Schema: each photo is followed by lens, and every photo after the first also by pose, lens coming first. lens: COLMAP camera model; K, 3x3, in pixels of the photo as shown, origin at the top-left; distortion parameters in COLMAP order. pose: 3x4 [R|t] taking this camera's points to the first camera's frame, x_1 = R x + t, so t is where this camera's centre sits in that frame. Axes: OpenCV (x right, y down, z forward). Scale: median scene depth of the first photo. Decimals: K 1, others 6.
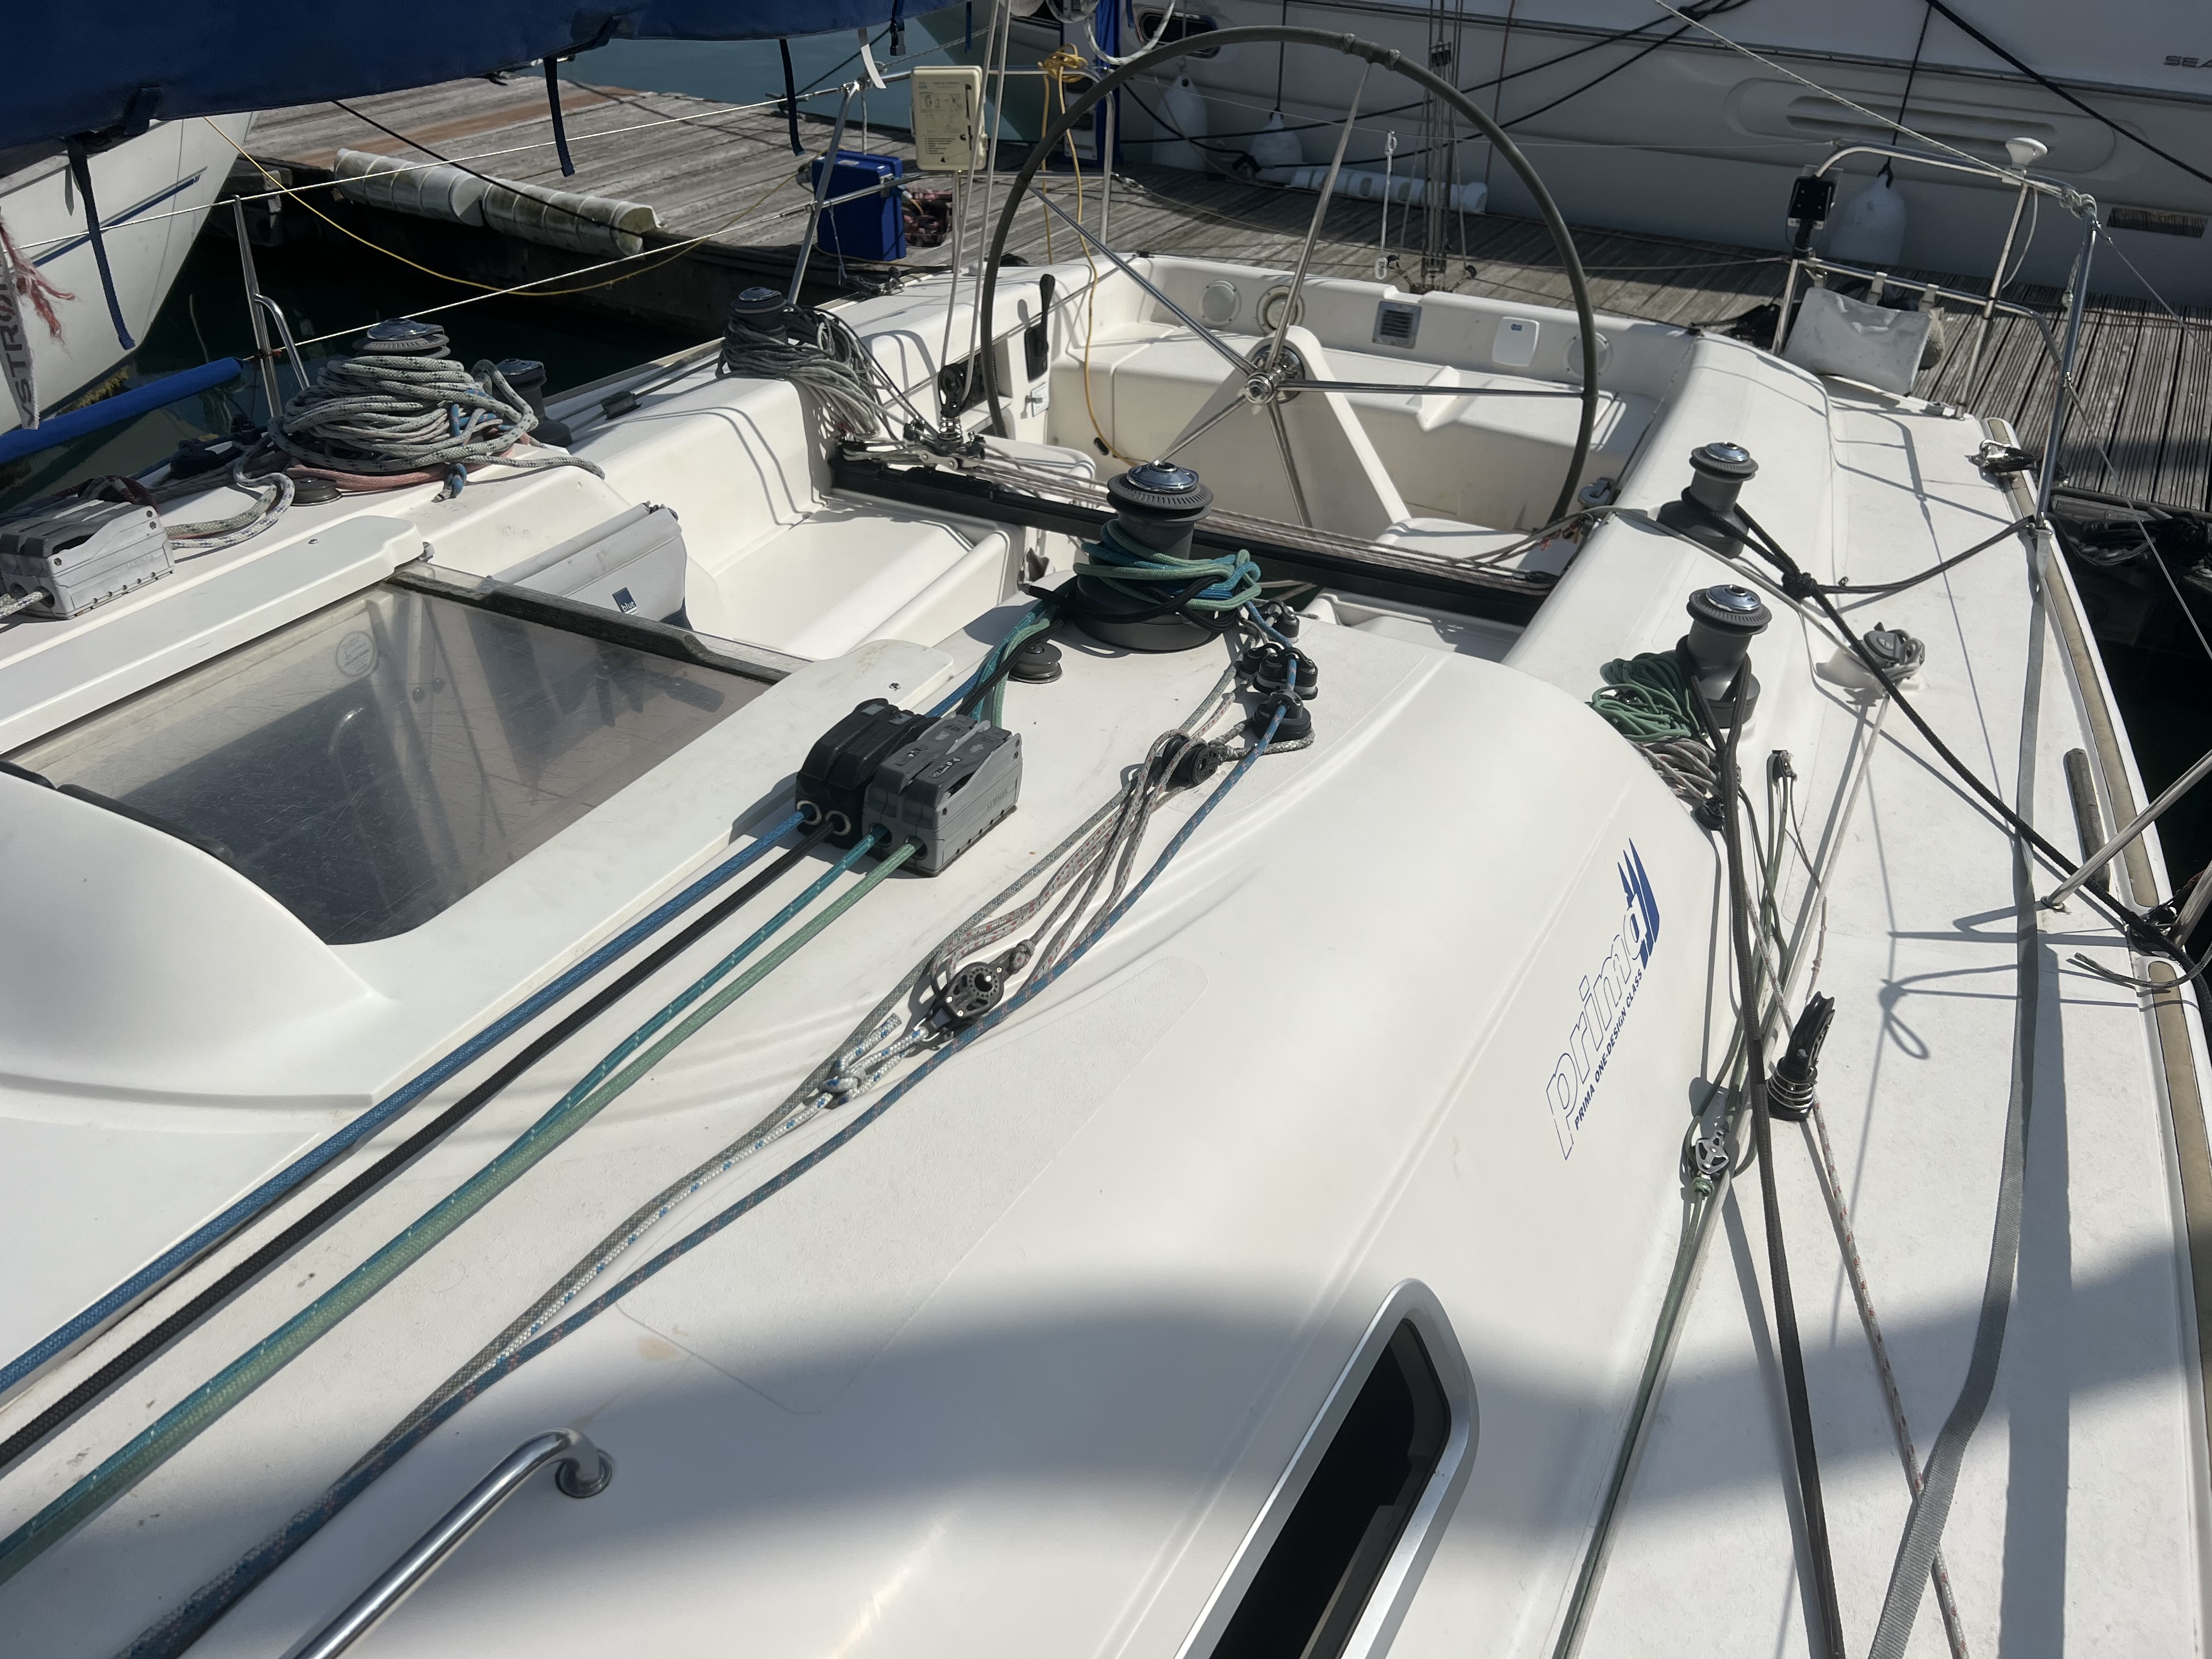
lens RADIAL K [[1722.9, 0, 1099.8], [0, 1722.9, 830.8], [0, 0, 1]] dist [0.000874, -0.005763]
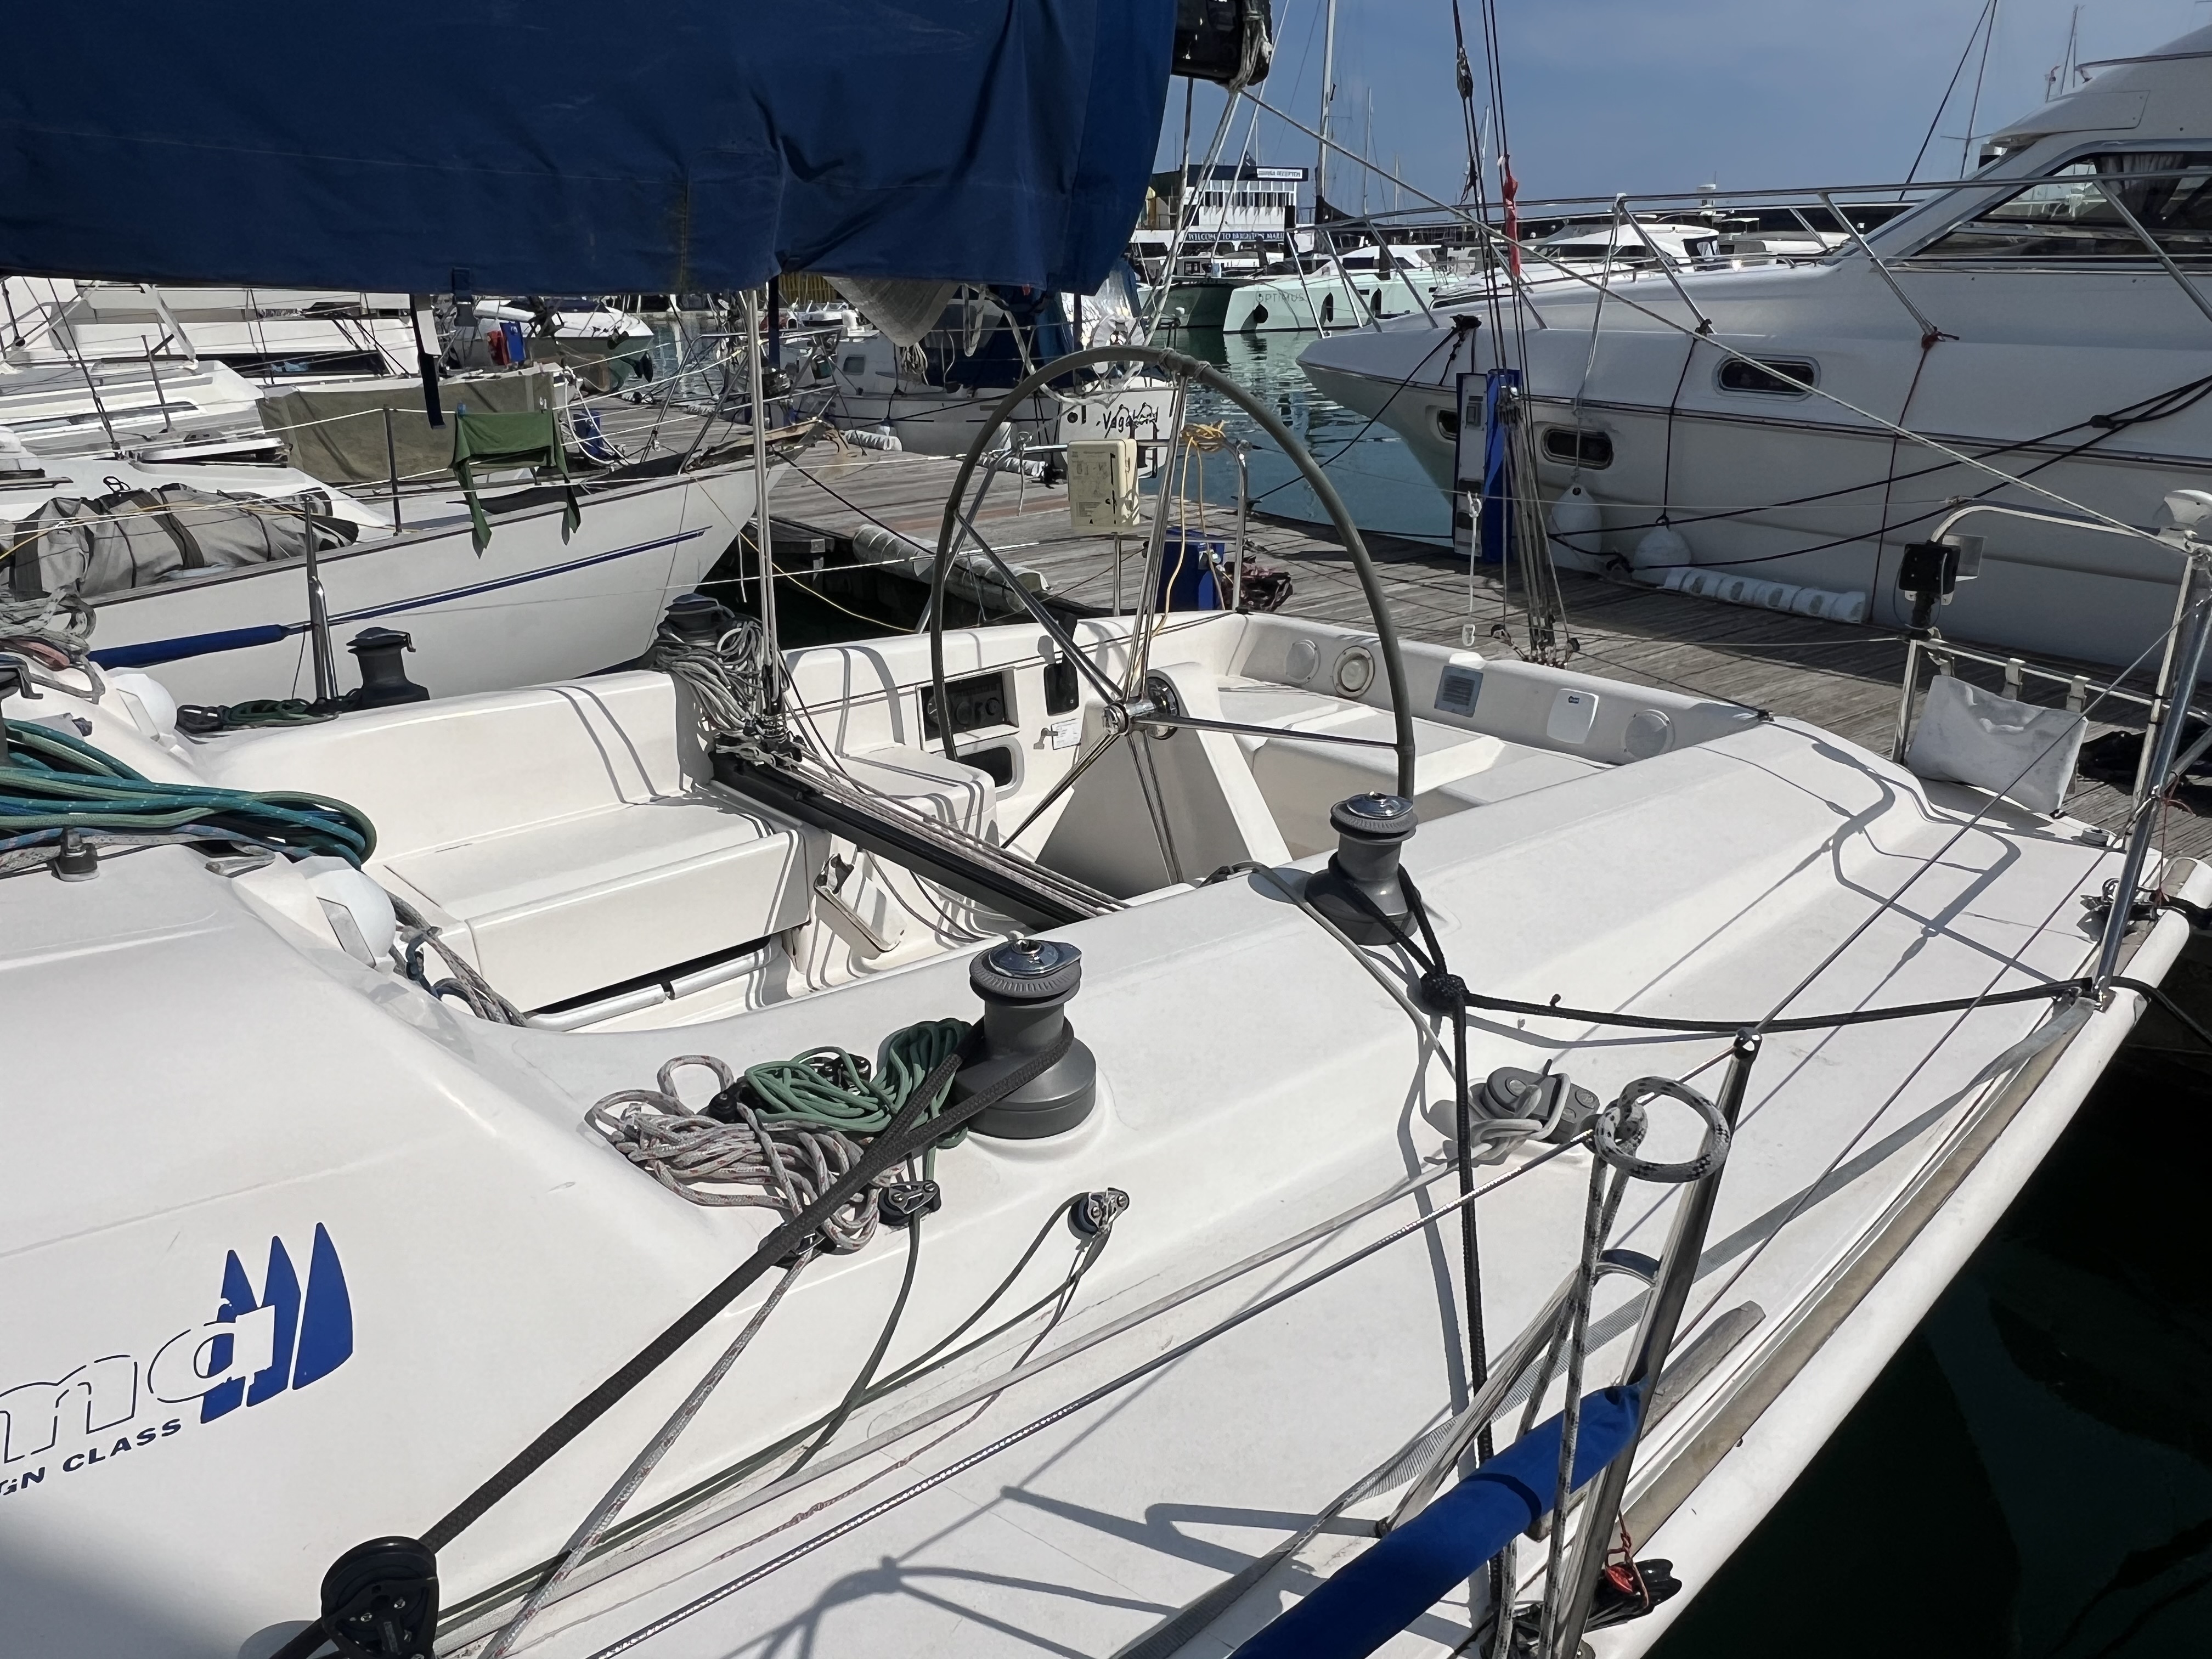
lens RADIAL K [[1521.4, 0, 1101.8], [0, 1521.4, 820.4], [0, 0, 1]] dist [0.009307, -0.007731]
pose [[0.896552, 0.103384, -0.430704, 0.382856], [-0.197199, 0.963860, -0.179127, -0.047236], [0.396619, 0.245531, 0.884538, 0.239270]]
